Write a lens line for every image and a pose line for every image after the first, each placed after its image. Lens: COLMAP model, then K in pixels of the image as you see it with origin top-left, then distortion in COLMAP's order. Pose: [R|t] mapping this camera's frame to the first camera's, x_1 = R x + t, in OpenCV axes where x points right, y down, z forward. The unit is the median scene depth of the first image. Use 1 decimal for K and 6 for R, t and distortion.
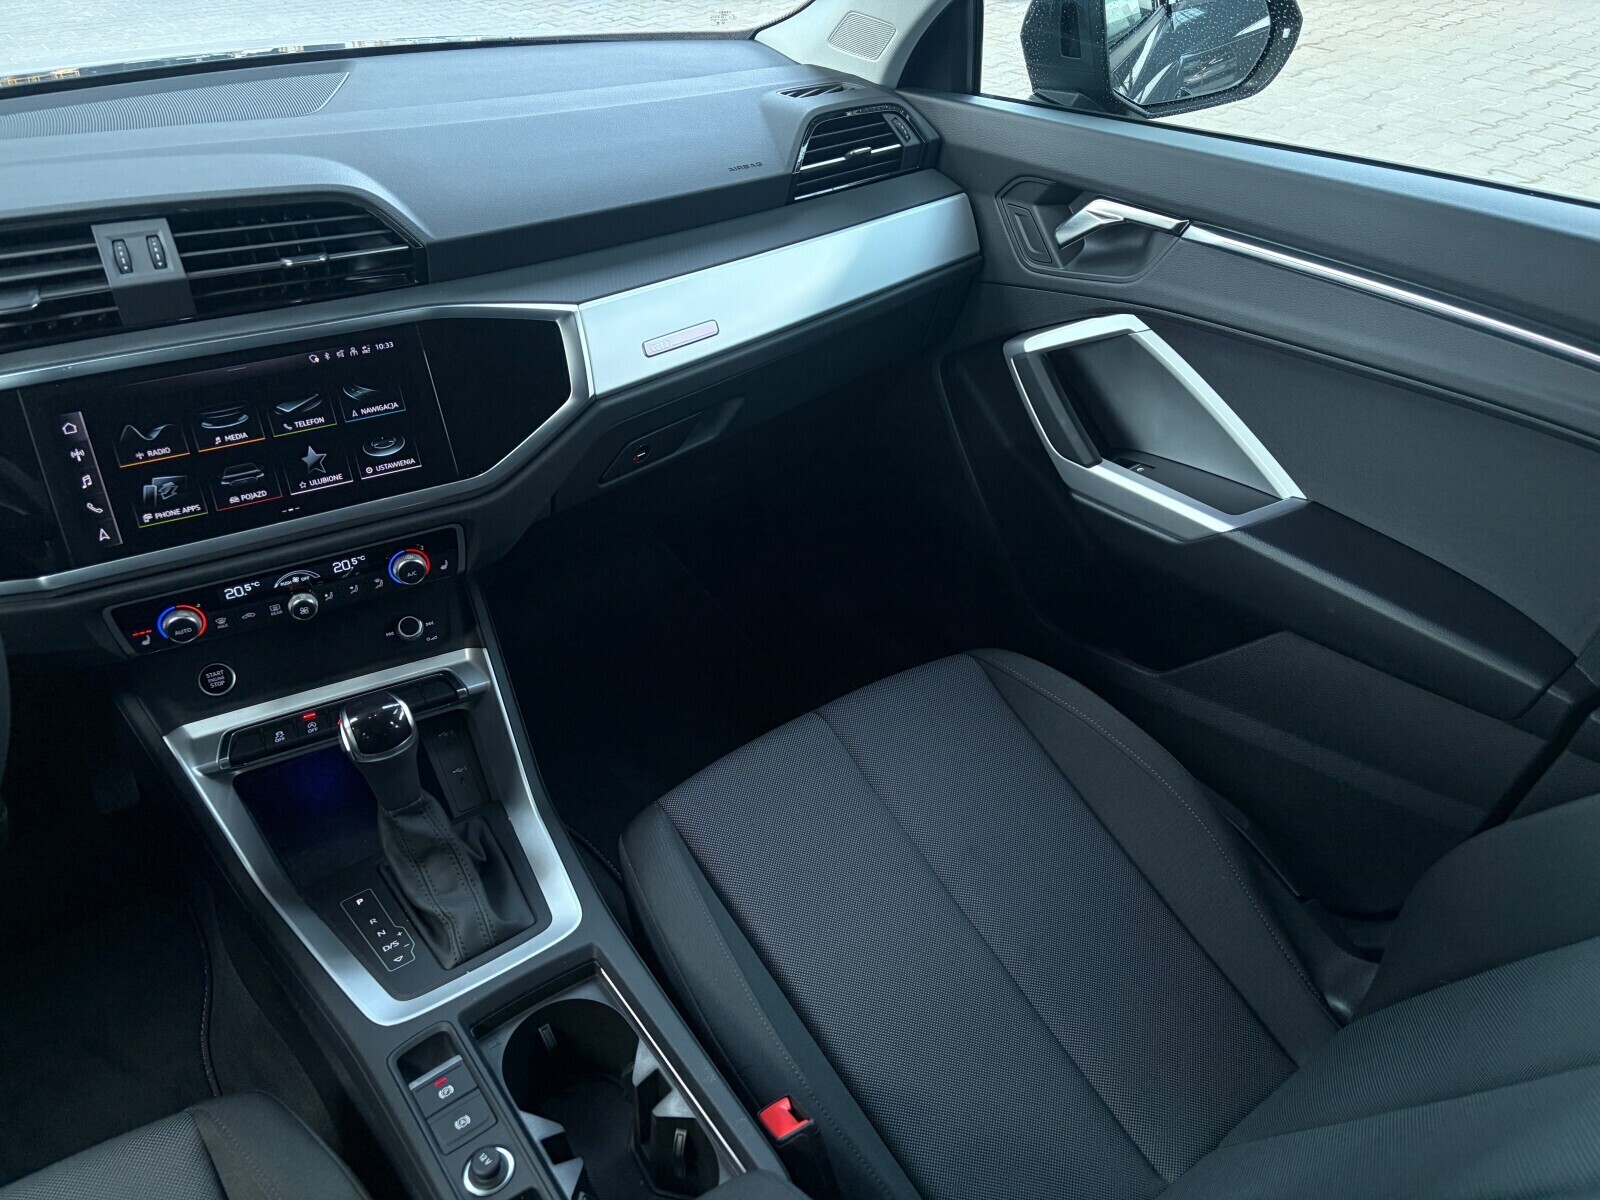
lens RADIAL K [[1210.6, 0, 808.4], [0, 1210.6, 604.7], [0, 0, 1]] dist [0.037433, -0.039135]
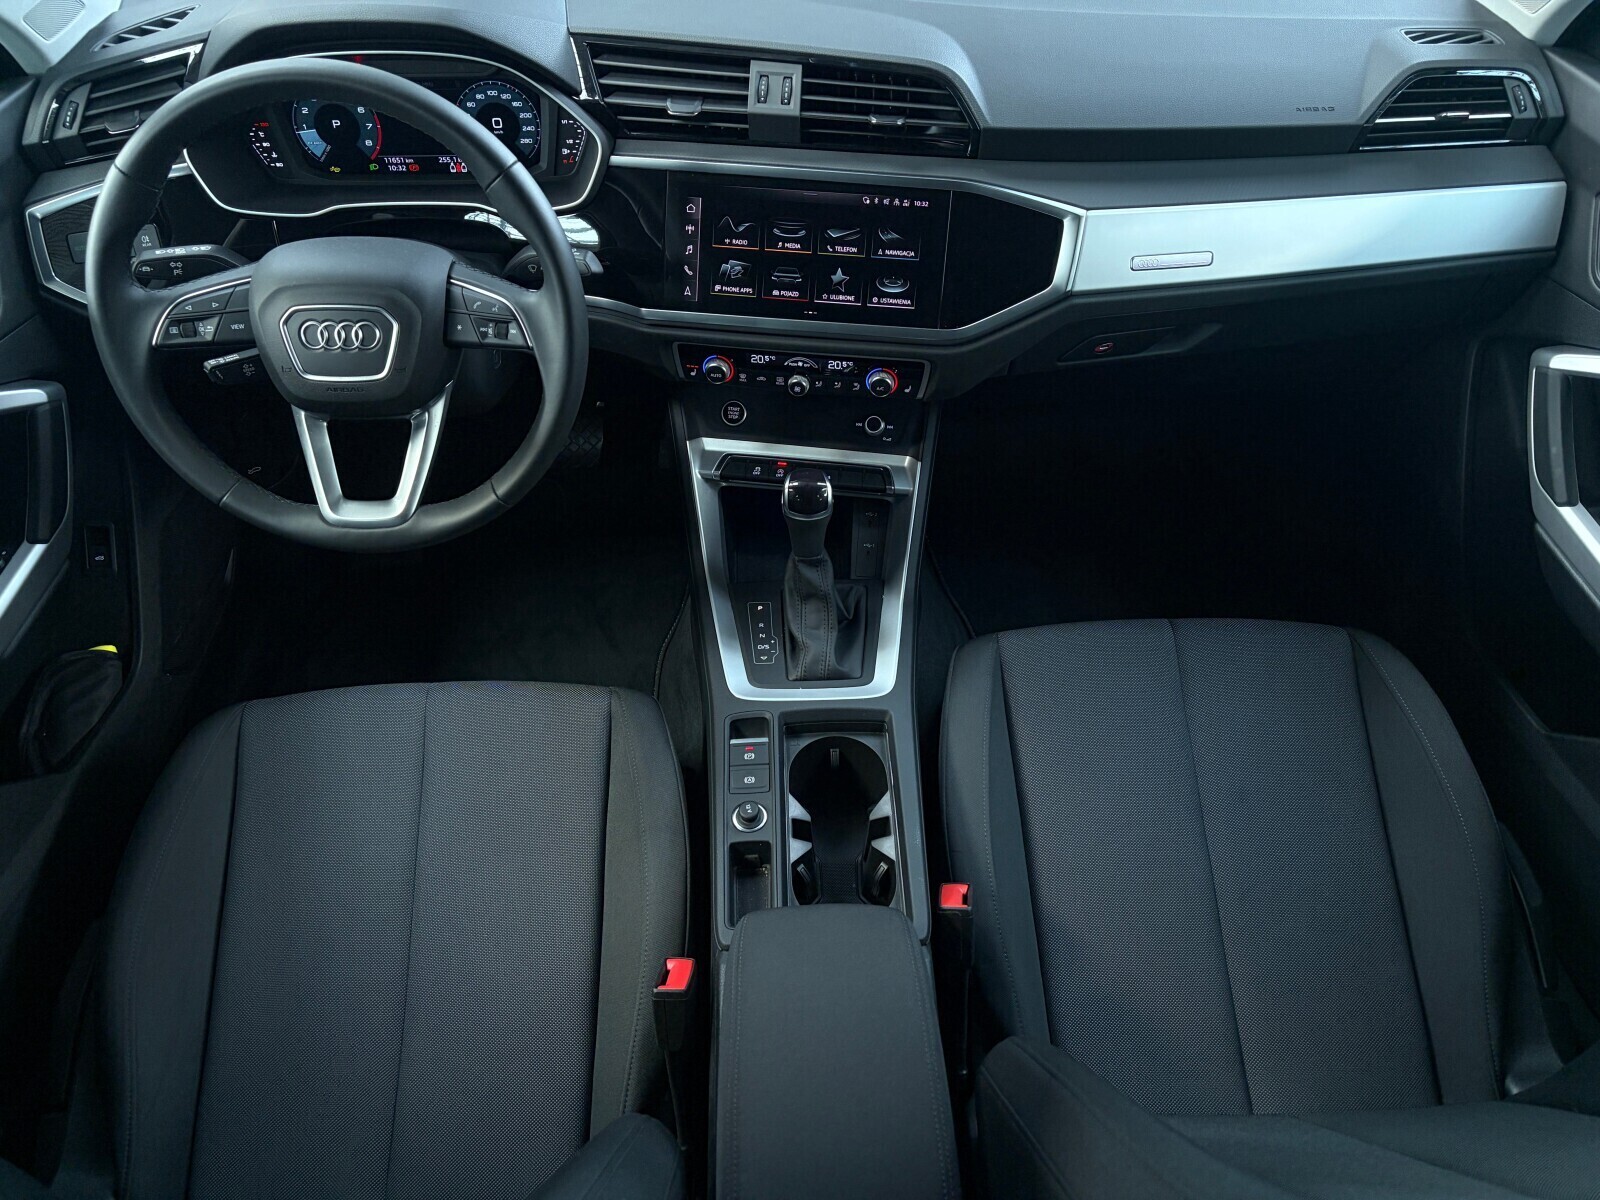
lens RADIAL K [[1210.6, 0, 793.6], [0, 1210.6, 611.2], [0, 0, 1]] dist [0.037433, -0.039135]
pose [[0.819535, 0.410145, -0.400178, 0.204418], [-0.329803, 0.908700, 0.255920, -0.111249], [0.468606, -0.077756, 0.879979, -0.169059]]
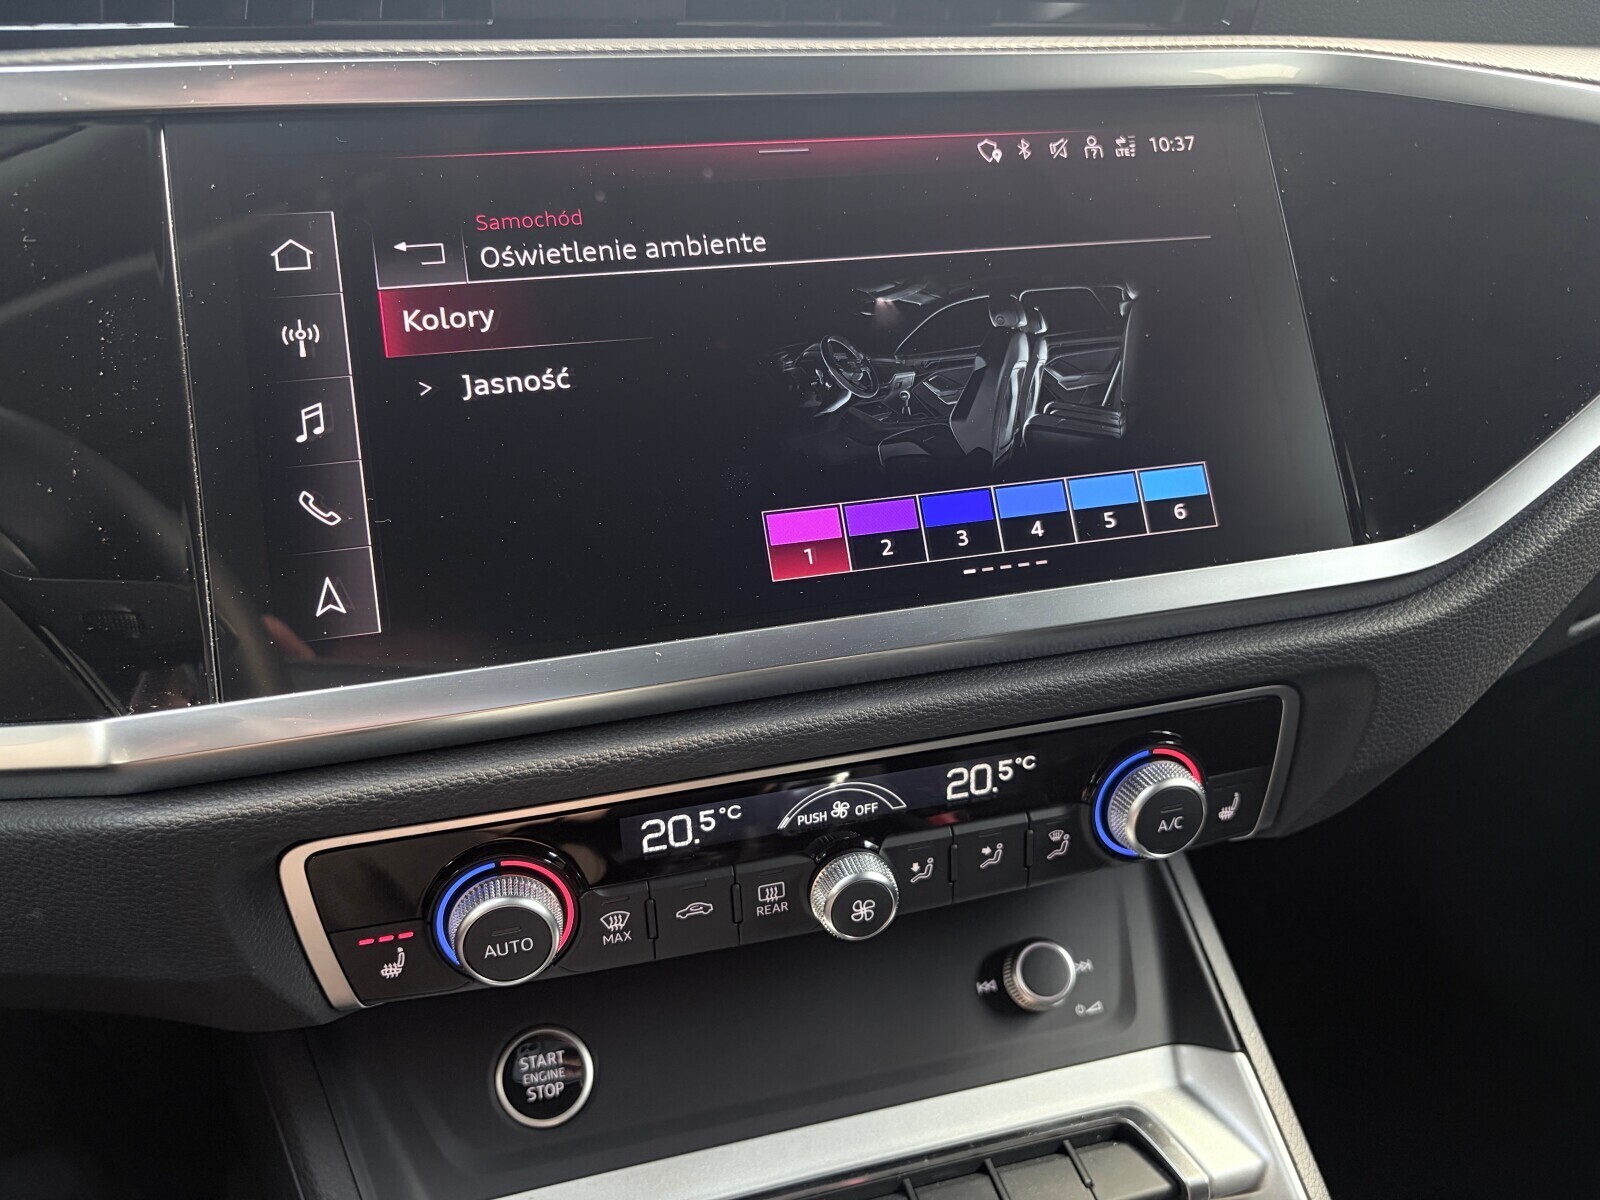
lens RADIAL K [[1210.6, 0, 787.5], [0, 1210.6, 593.9], [0, 0, 1]] dist [0.037433, -0.039135]
pose [[0.981588, 0.053356, -0.183408, -0.385476], [-0.095318, 0.968923, -0.228261, -0.000942], [0.165529, 0.241540, 0.956169, 0.684616]]
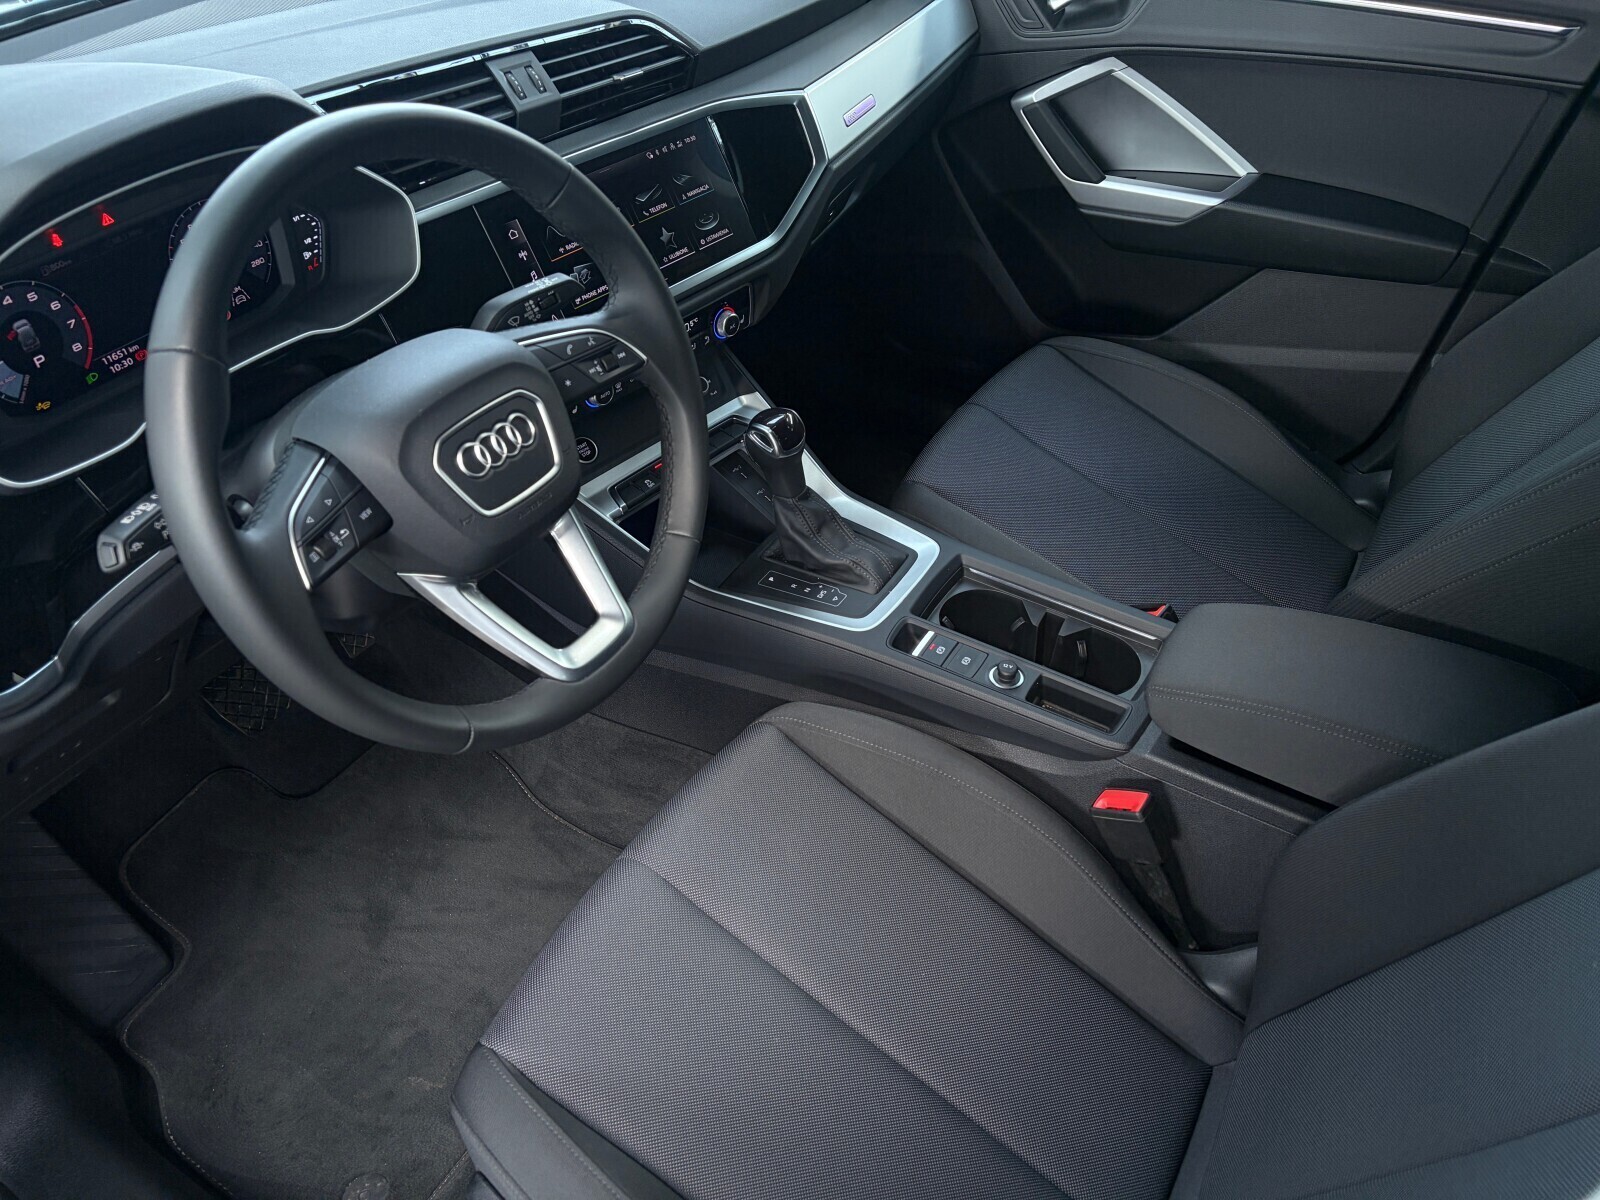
lens RADIAL K [[1210.6, 0, 800.5], [0, 1210.6, 607.2], [0, 0, 1]] dist [0.037433, -0.039135]
pose [[0.927892, -0.256691, 0.270417, -0.703283], [0.232293, 0.965309, 0.119237, 0.127355], [-0.291644, -0.047823, 0.955331, -0.245669]]
